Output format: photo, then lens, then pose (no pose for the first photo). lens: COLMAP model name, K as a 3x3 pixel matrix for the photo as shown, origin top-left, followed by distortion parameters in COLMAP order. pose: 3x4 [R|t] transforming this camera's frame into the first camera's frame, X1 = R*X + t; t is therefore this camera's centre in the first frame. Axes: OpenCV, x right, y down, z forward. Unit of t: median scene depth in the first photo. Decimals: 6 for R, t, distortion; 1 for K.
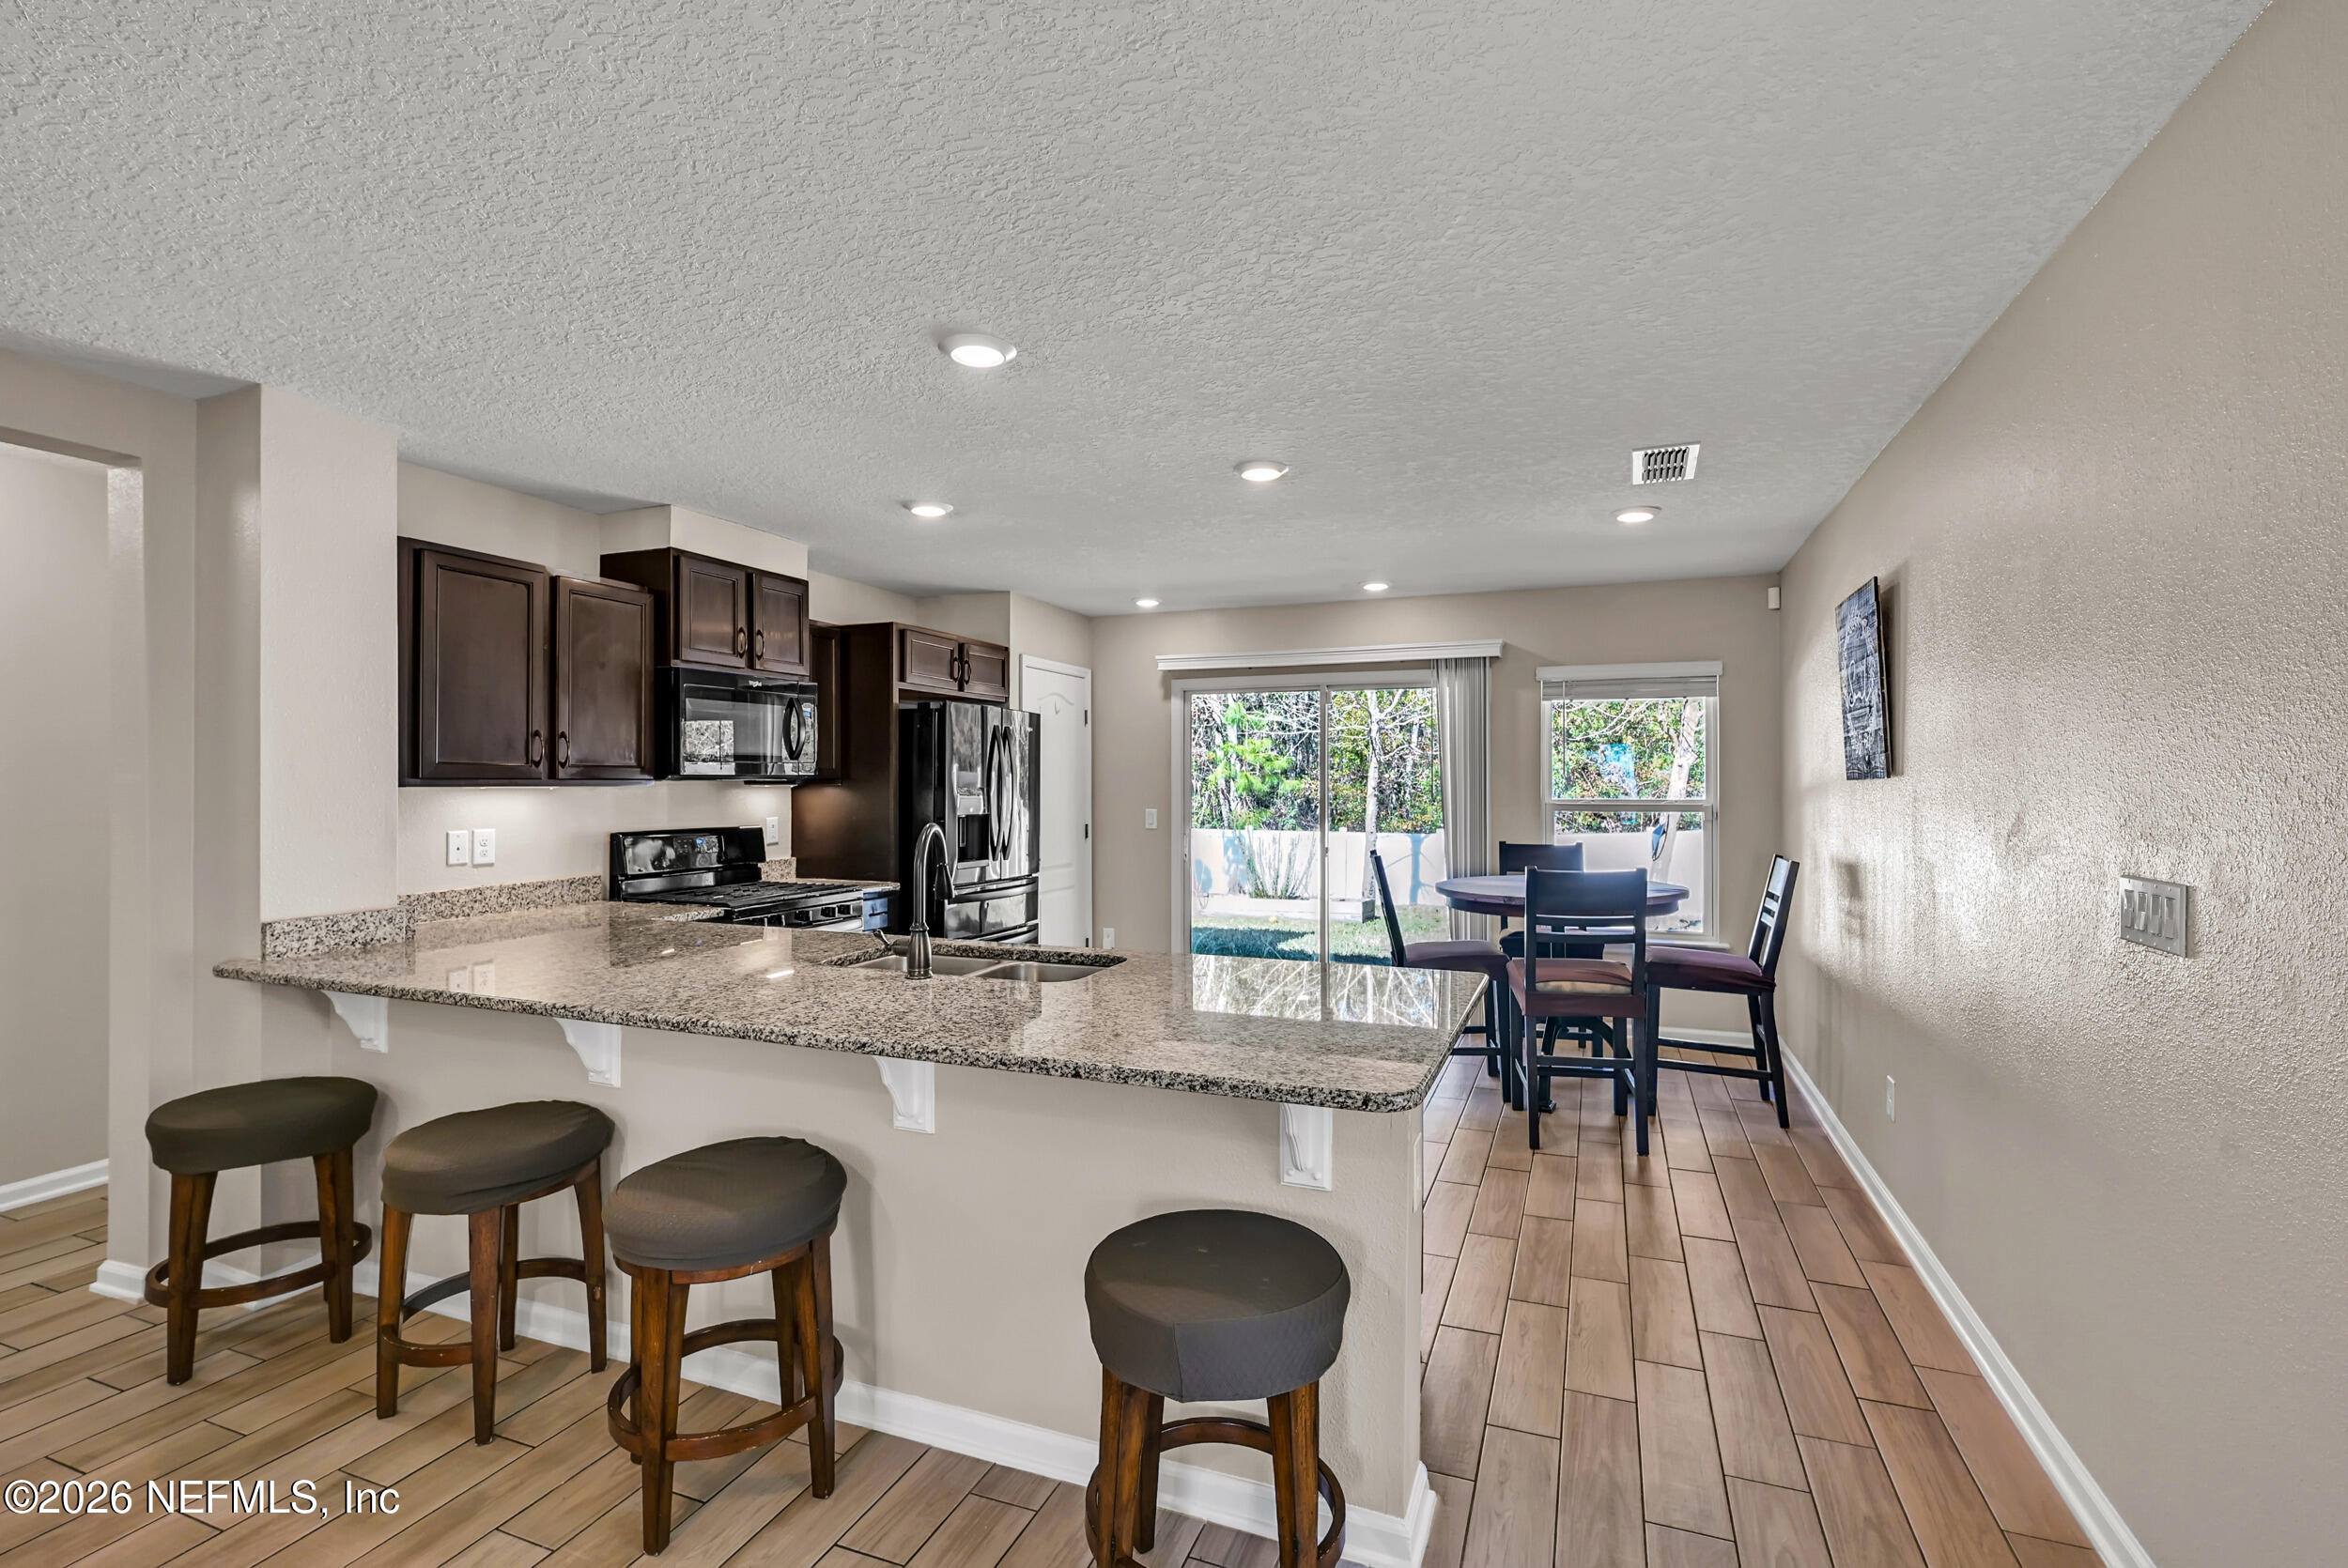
lens RADIAL K [[1064.1, 0, 1189.1], [0, 1064.1, 769.7], [0, 0, 1]] dist [0.001347, -0.000796]
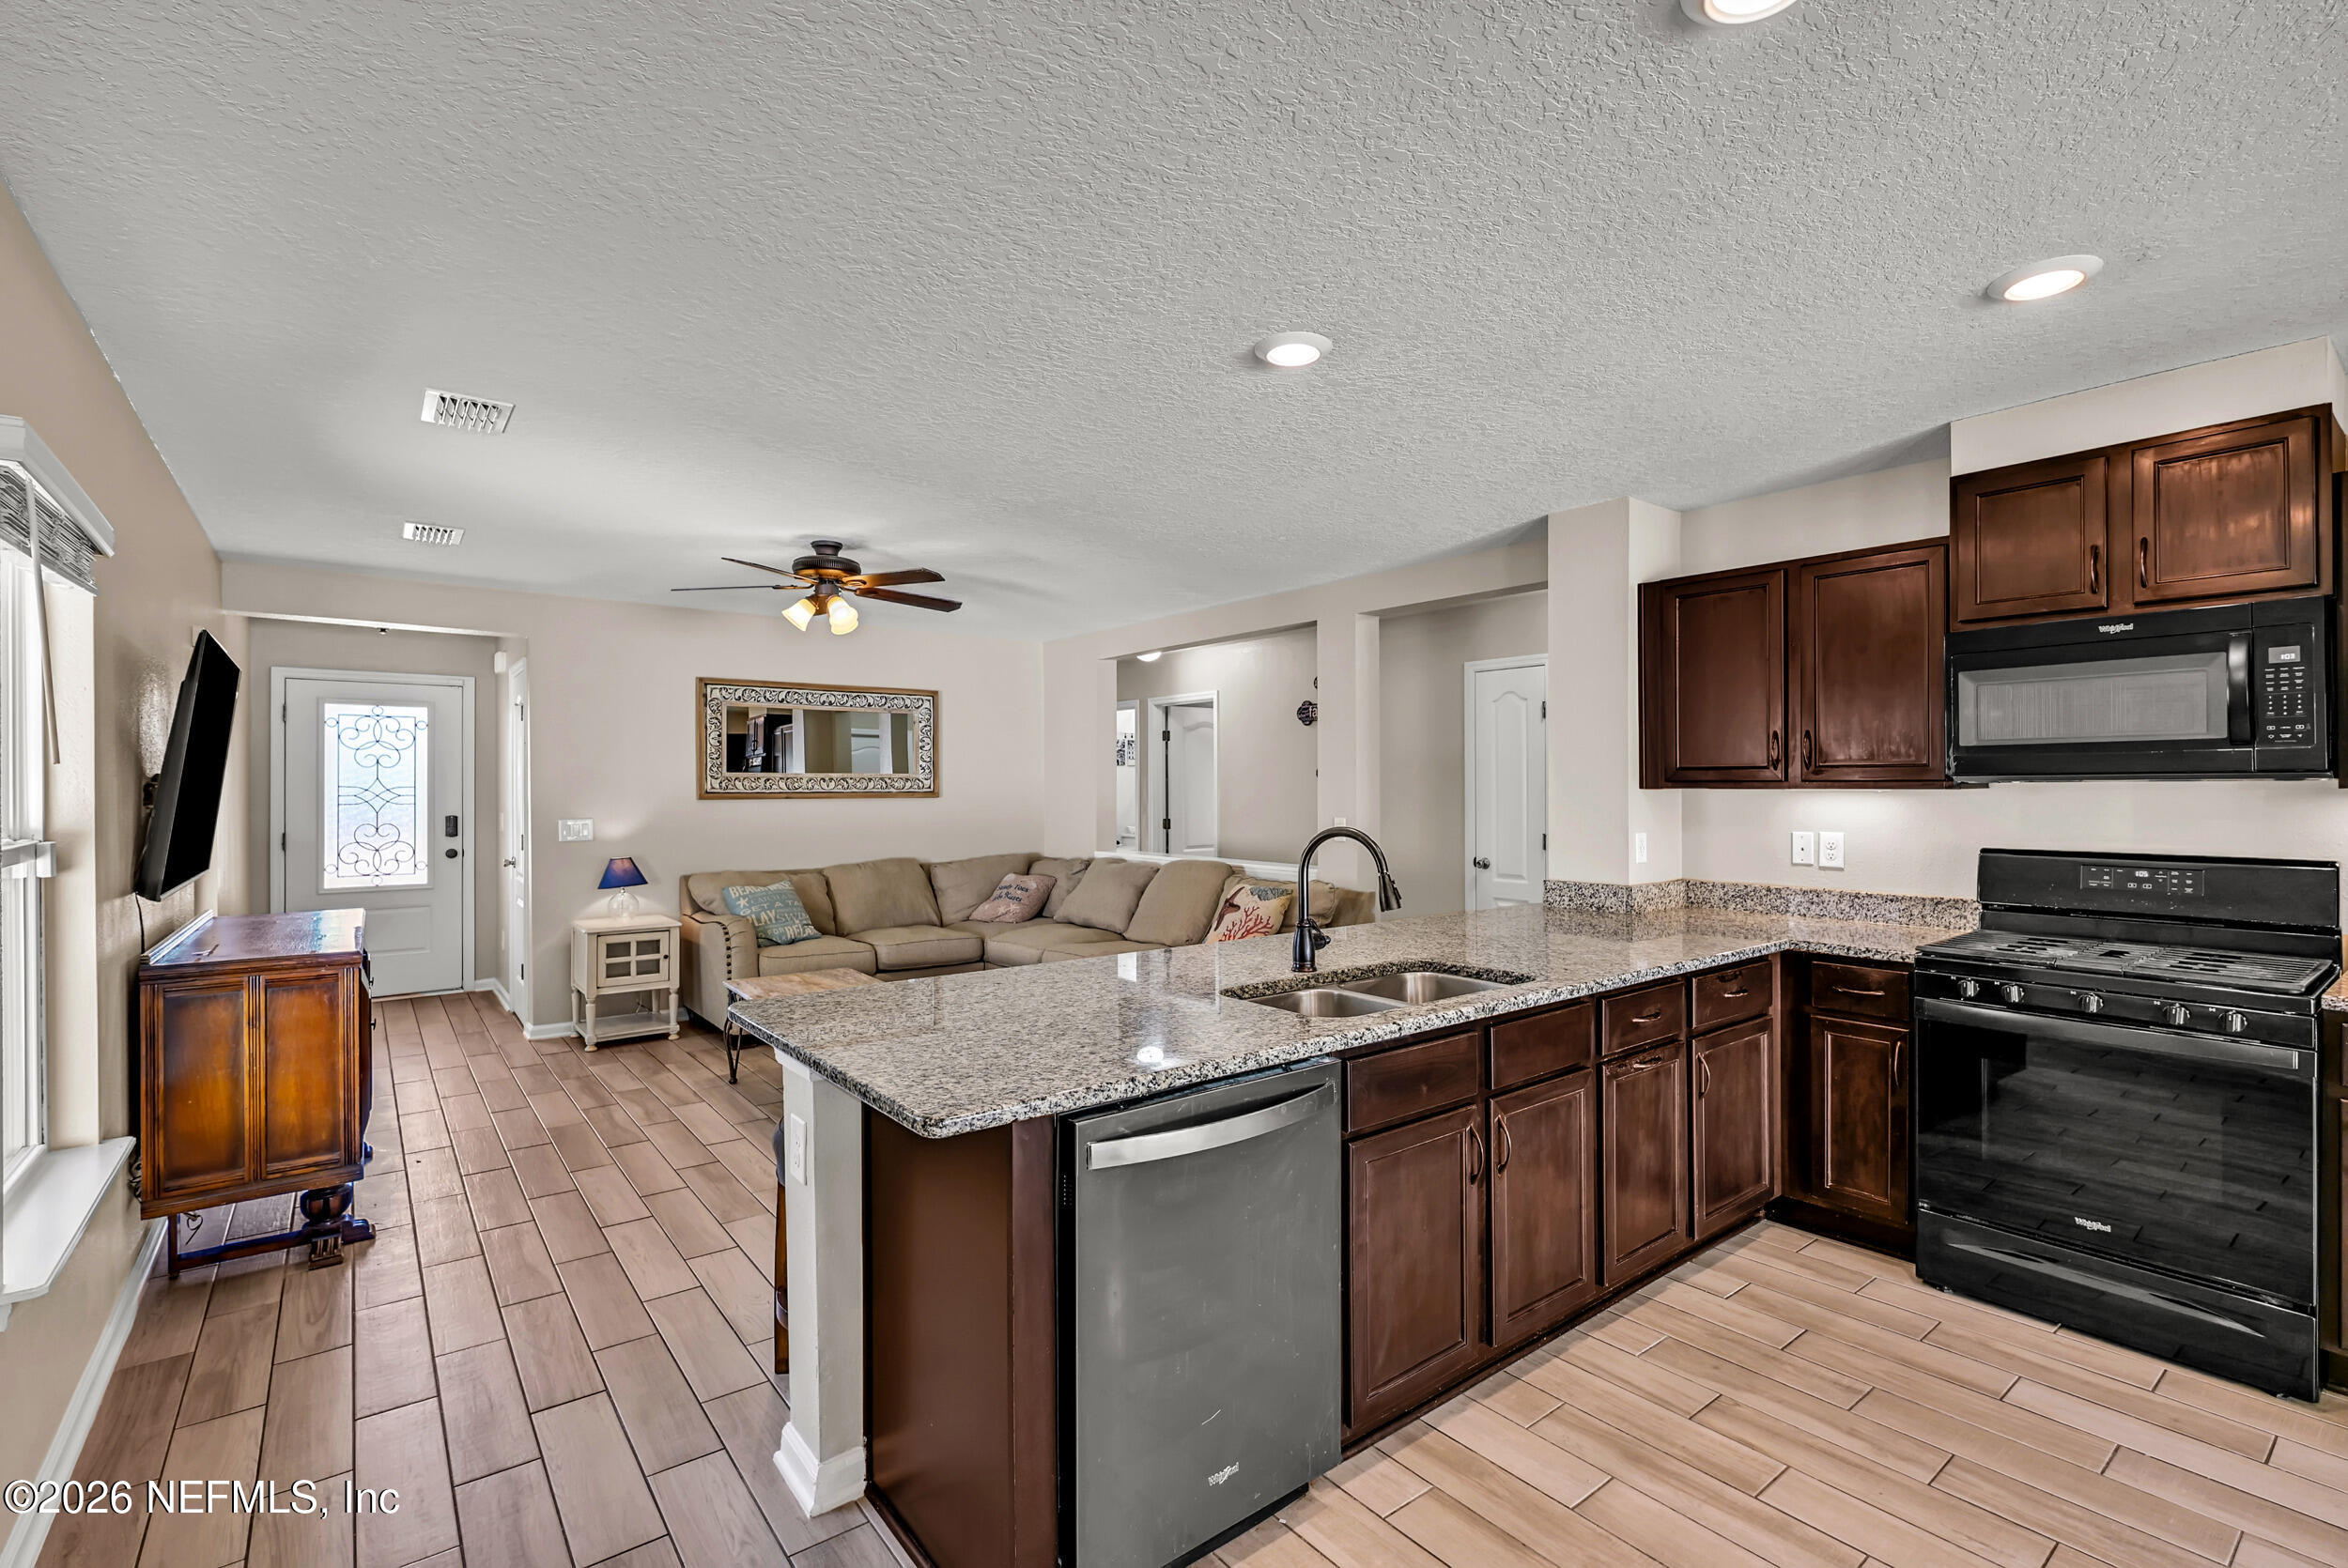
lens RADIAL K [[1064.1, 0, 1188.9], [0, 1064.1, 788.3], [0, 0, 1]] dist [0.001347, -0.000796]
pose [[-0.508920, 0.004015, -0.860805, 0.398759], [0.011794, 0.999928, -0.002309, 0.008392], [0.860733, -0.011328, -0.508930, 0.805372]]
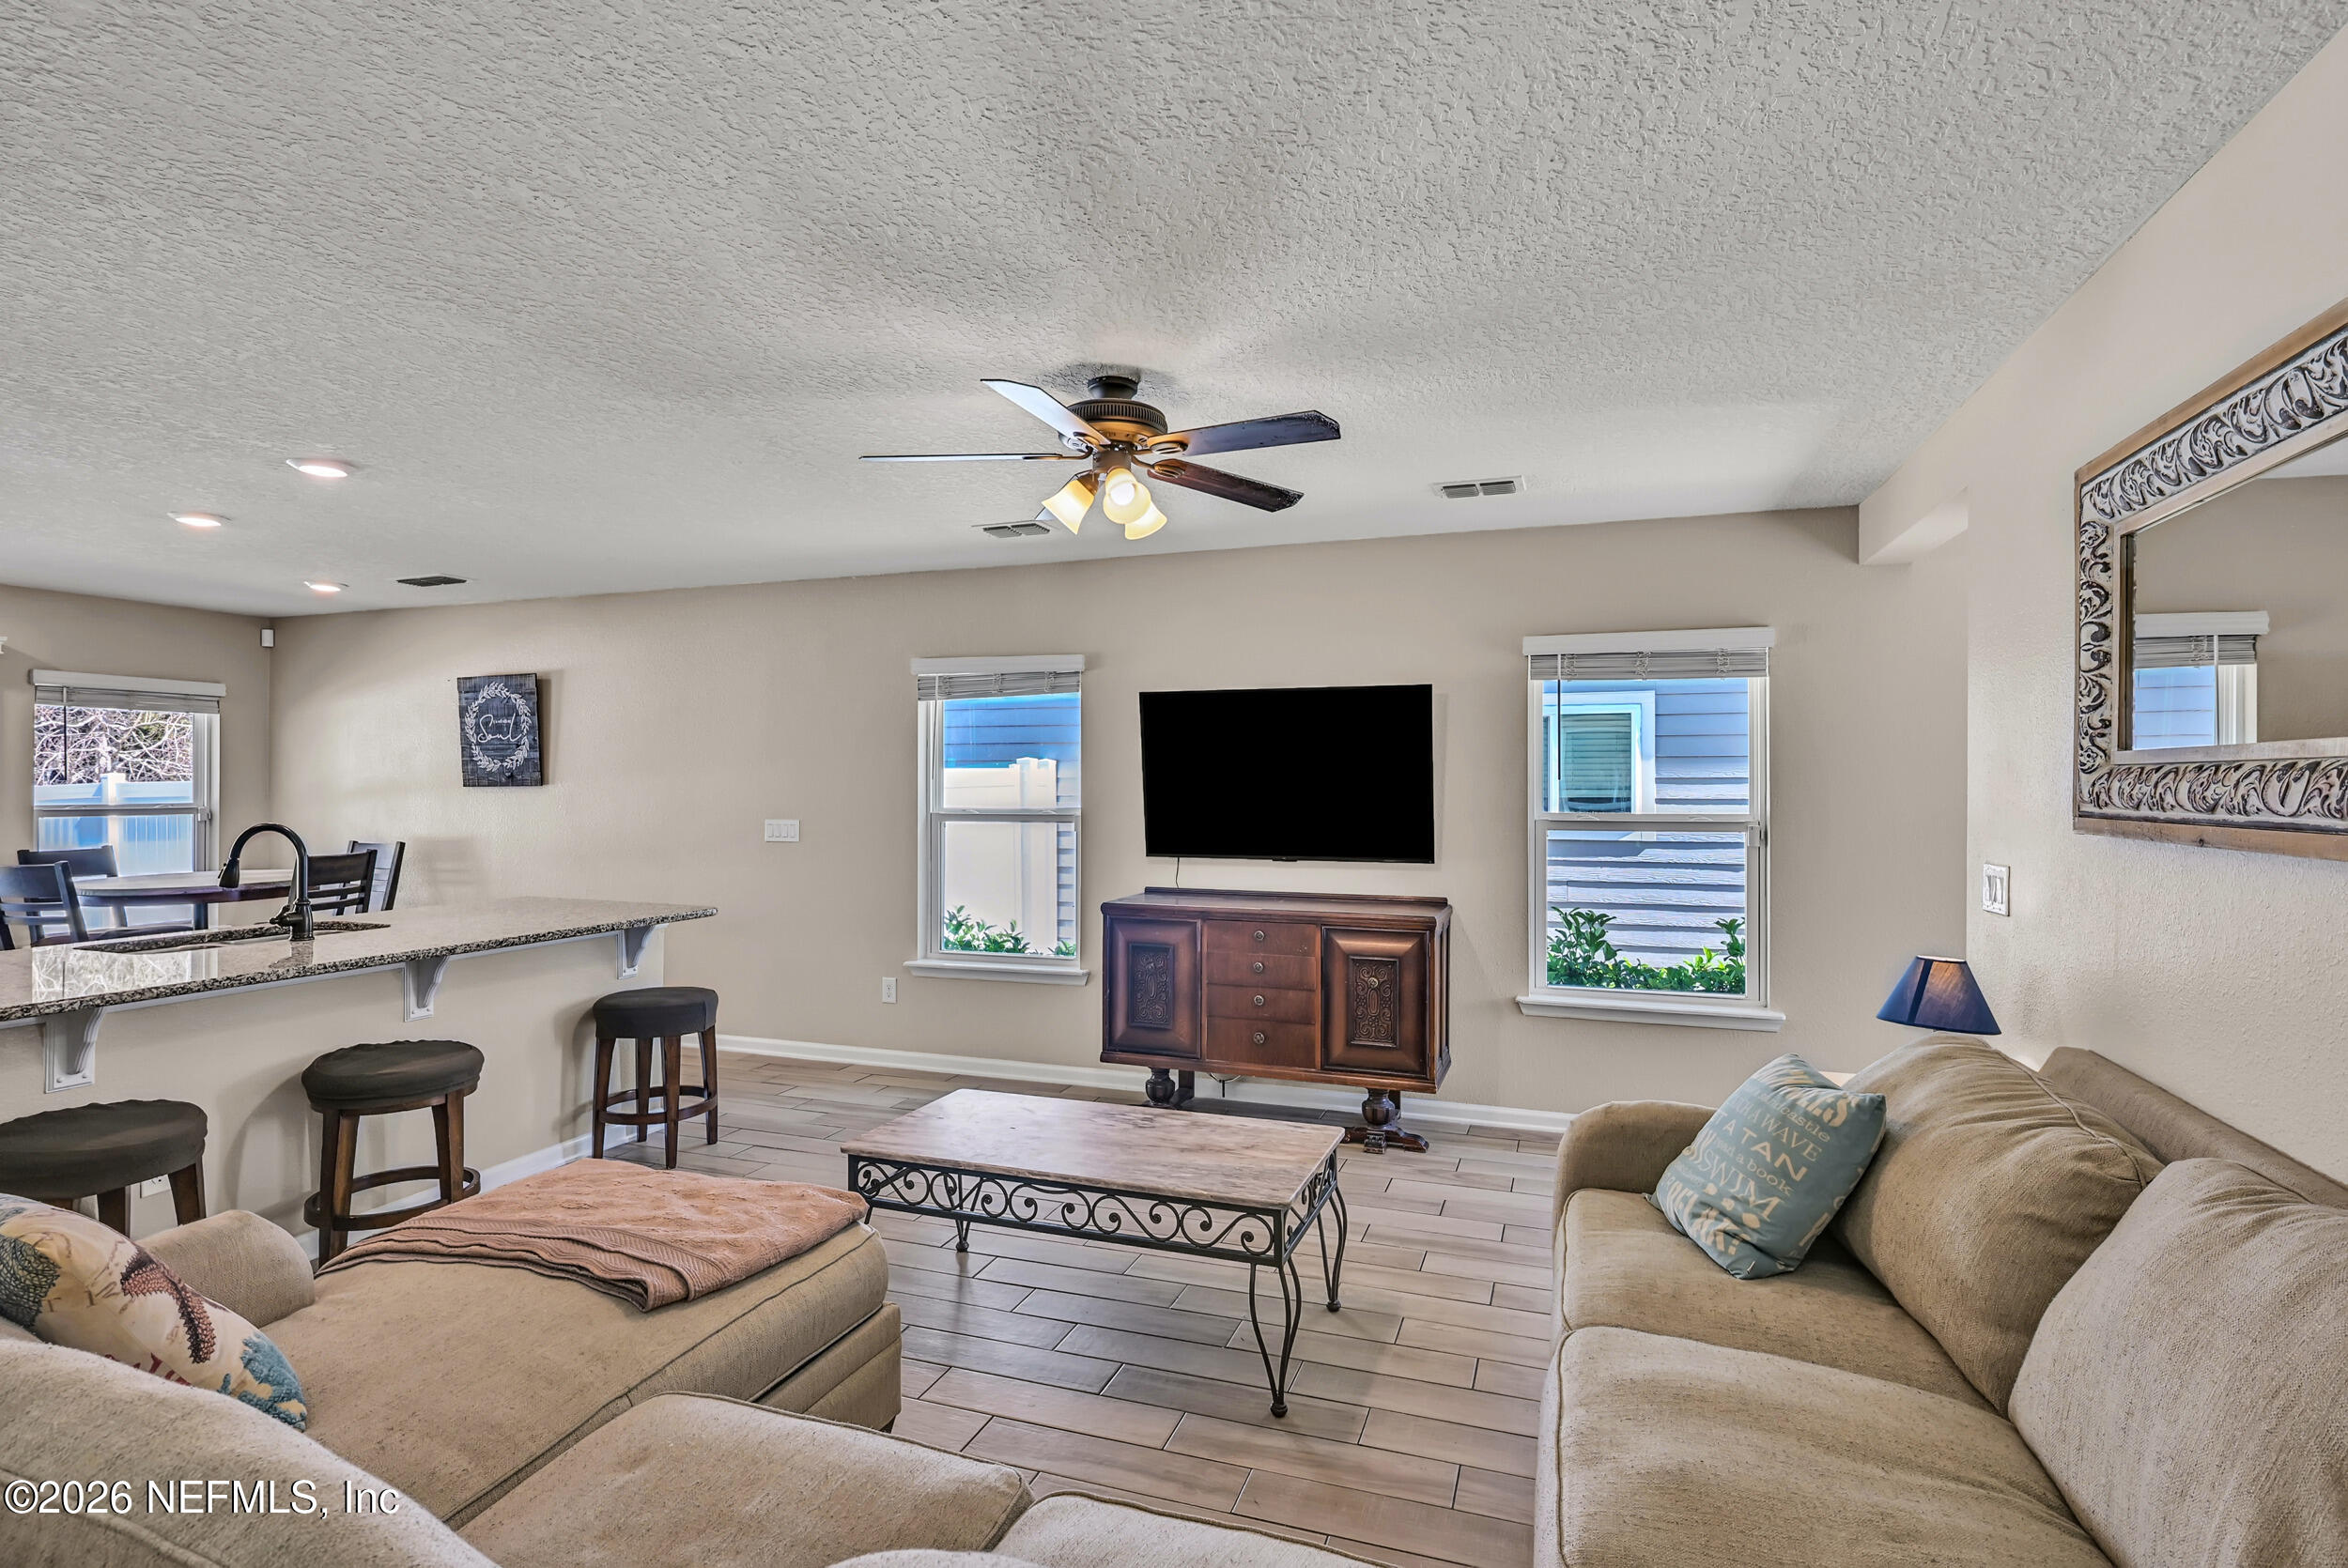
lens RADIAL K [[1162.4, 0, 1182.4], [0, 1162.4, 787.2], [0, 0, 1]] dist [0.004722, 0.000191]
pose [[-0.032806, -0.002308, 0.999459, -0.948747], [-0.011316, 0.999934, 0.001937, -0.004433], [-0.999398, -0.011247, -0.032830, -0.019294]]
